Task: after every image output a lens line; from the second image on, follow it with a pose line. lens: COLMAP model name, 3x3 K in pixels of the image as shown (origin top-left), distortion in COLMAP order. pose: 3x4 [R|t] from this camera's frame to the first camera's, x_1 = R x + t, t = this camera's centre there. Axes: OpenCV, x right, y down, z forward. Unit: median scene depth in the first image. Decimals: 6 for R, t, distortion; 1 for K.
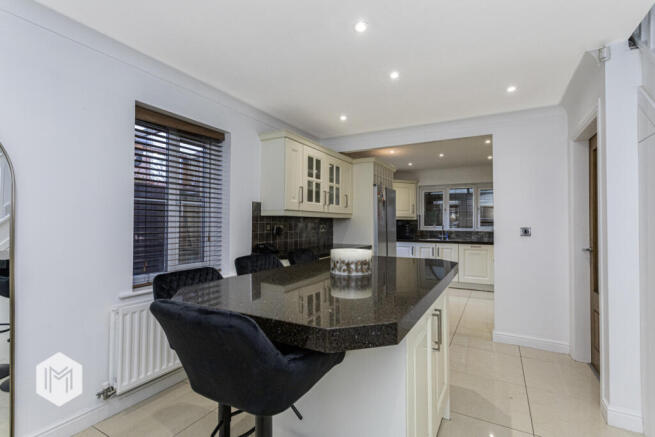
lens RADIAL K [[308.7, 0, 327.5], [0, 308.7, 222.4], [0, 0, 1]] dist [0.004612, -0.000908]
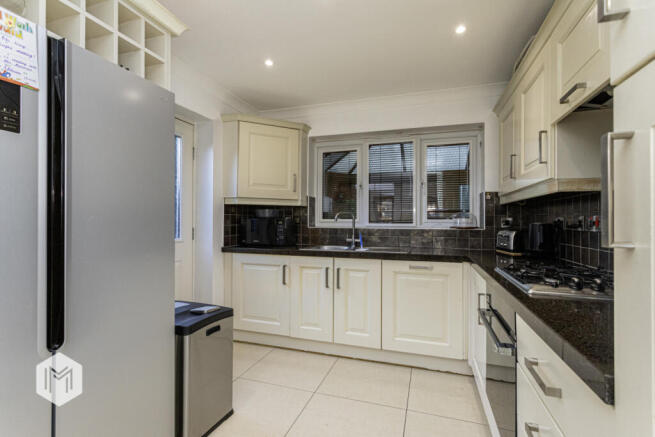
lens RADIAL K [[308.7, 0, 328.7], [0, 308.7, 219.0], [0, 0, 1]] dist [0.004612, -0.000908]
pose [[0.983044, 0.001899, 0.183360, 0.266073], [-0.001165, 0.999991, -0.004111, 0.014829], [-0.183367, 0.003828, 0.983037, 0.579391]]
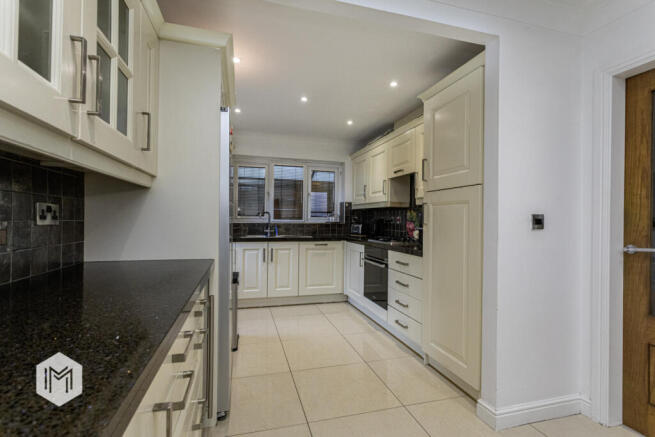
lens RADIAL K [[308.7, 0, 325.7], [0, 308.7, 217.4], [0, 0, 1]] dist [0.004612, -0.000908]
pose [[0.713734, 0.008472, 0.700365, -0.022957], [-0.011150, 0.999938, -0.000733, 0.014092], [-0.700328, -0.007286, 0.713784, 0.446566]]
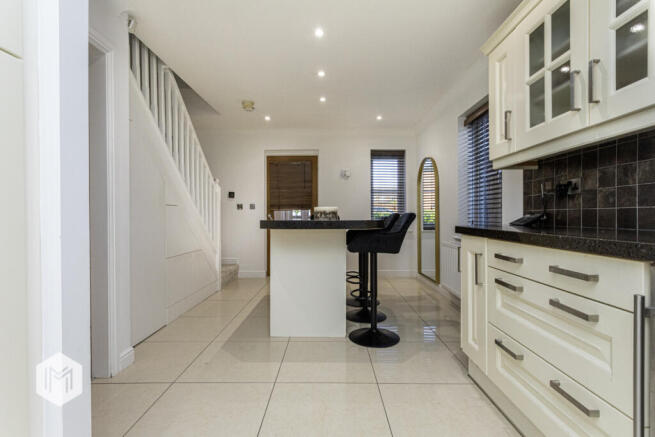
lens RADIAL K [[308.7, 0, 327.5], [0, 308.7, 217.0], [0, 0, 1]] dist [0.004612, -0.000908]
pose [[-0.881296, -0.001506, -0.472562, 0.259788], [-0.001367, 0.999999, -0.000638, 0.043215], [0.472562, 0.000083, -0.881297, 0.734615]]
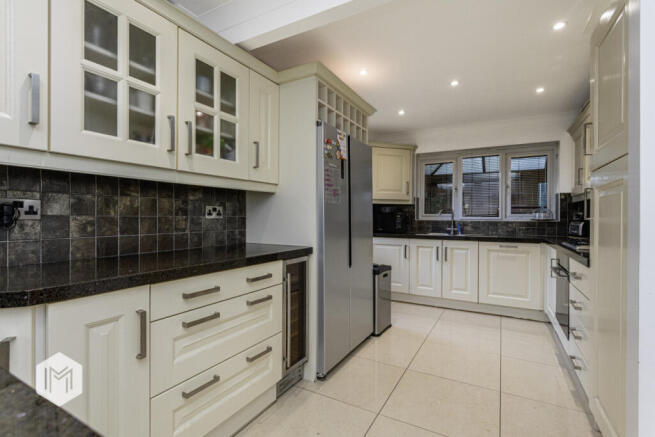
lens RADIAL K [[308.7, 0, 328.2], [0, 308.7, 218.8], [0, 0, 1]] dist [0.004612, -0.000908]
pose [[0.999952, 0.000534, -0.009774, 0.125211], [-0.000440, 0.999954, 0.009537, 0.017792], [0.009779, -0.009533, 0.999907, 0.369715]]
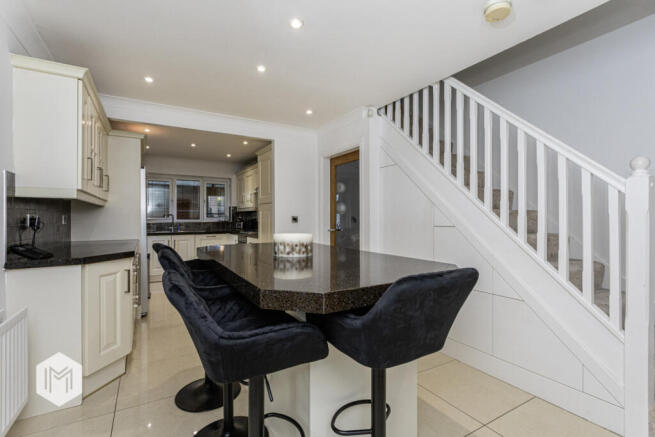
lens RADIAL K [[308.7, 0, 323.1], [0, 308.7, 218.4], [0, 0, 1]] dist [0.004612, -0.000908]
pose [[0.518888, -0.006477, 0.854818, -0.220937], [0.000925, 0.999975, 0.007016, 0.008712], [-0.854842, -0.002850, 0.518881, 0.108347]]
